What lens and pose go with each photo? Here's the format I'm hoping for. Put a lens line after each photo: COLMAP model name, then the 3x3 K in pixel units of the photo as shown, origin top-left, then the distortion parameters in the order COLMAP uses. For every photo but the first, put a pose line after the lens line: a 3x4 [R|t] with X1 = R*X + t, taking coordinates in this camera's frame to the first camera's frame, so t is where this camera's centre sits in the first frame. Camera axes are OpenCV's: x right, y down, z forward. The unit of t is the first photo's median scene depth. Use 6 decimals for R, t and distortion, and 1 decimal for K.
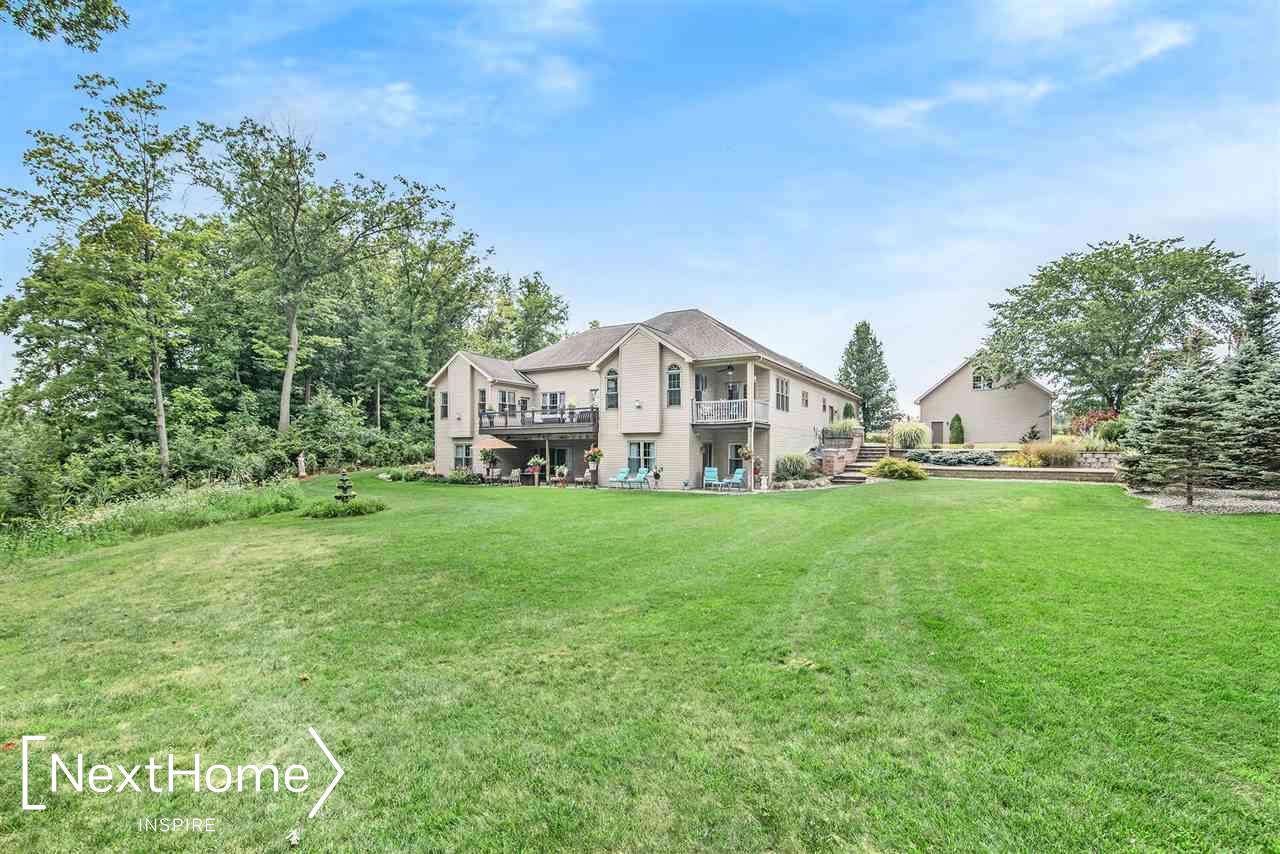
lens RADIAL K [[594.7, 0, 646.5], [0, 594.7, 428.8], [0, 0, 1]] dist [-0.023399, 0.000227]
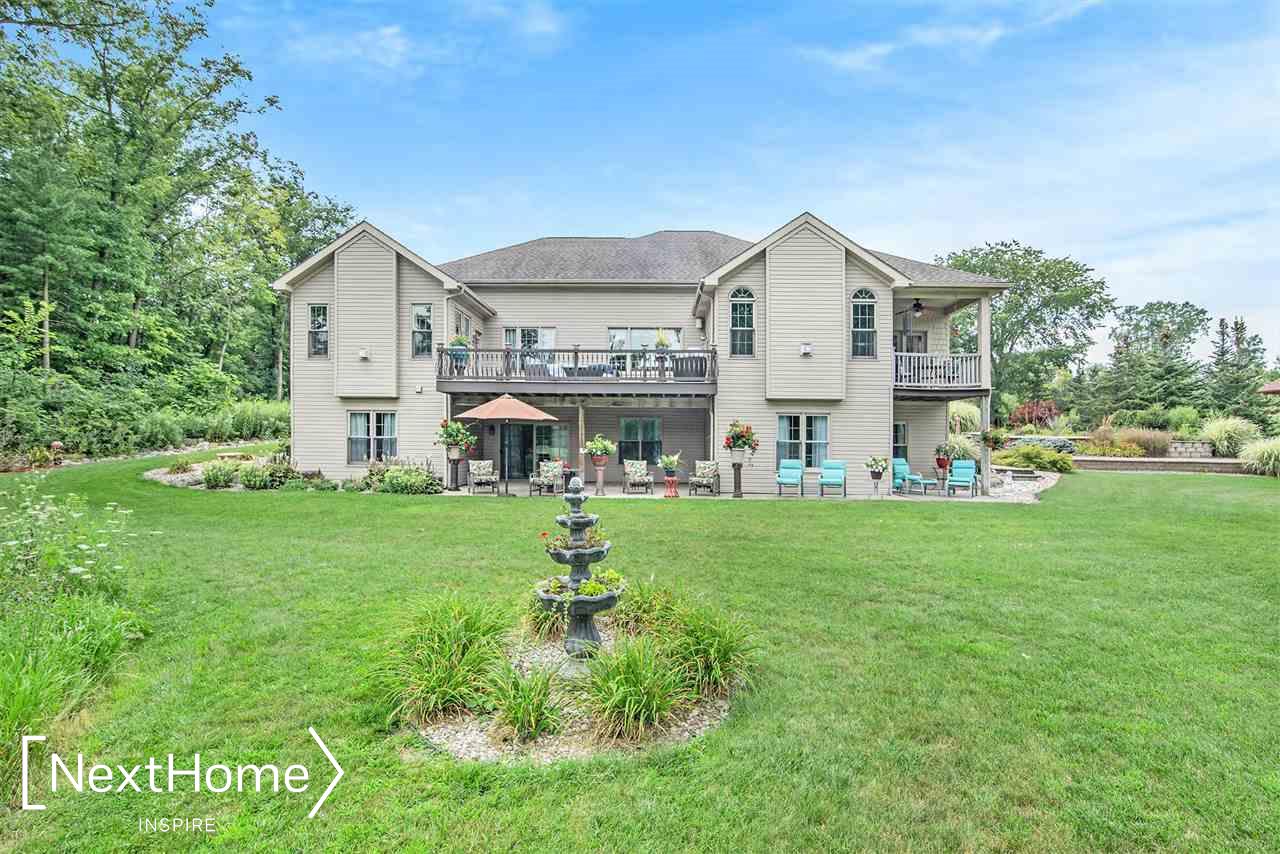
lens RADIAL K [[594.7, 0, 635.2], [0, 594.7, 433.4], [0, 0, 1]] dist [-0.023399, 0.000227]
pose [[0.876874, 0.016317, 0.480443, -0.415997], [-0.032229, 0.999171, 0.024887, 0.029492], [-0.479638, -0.037307, 0.876673, 0.535950]]
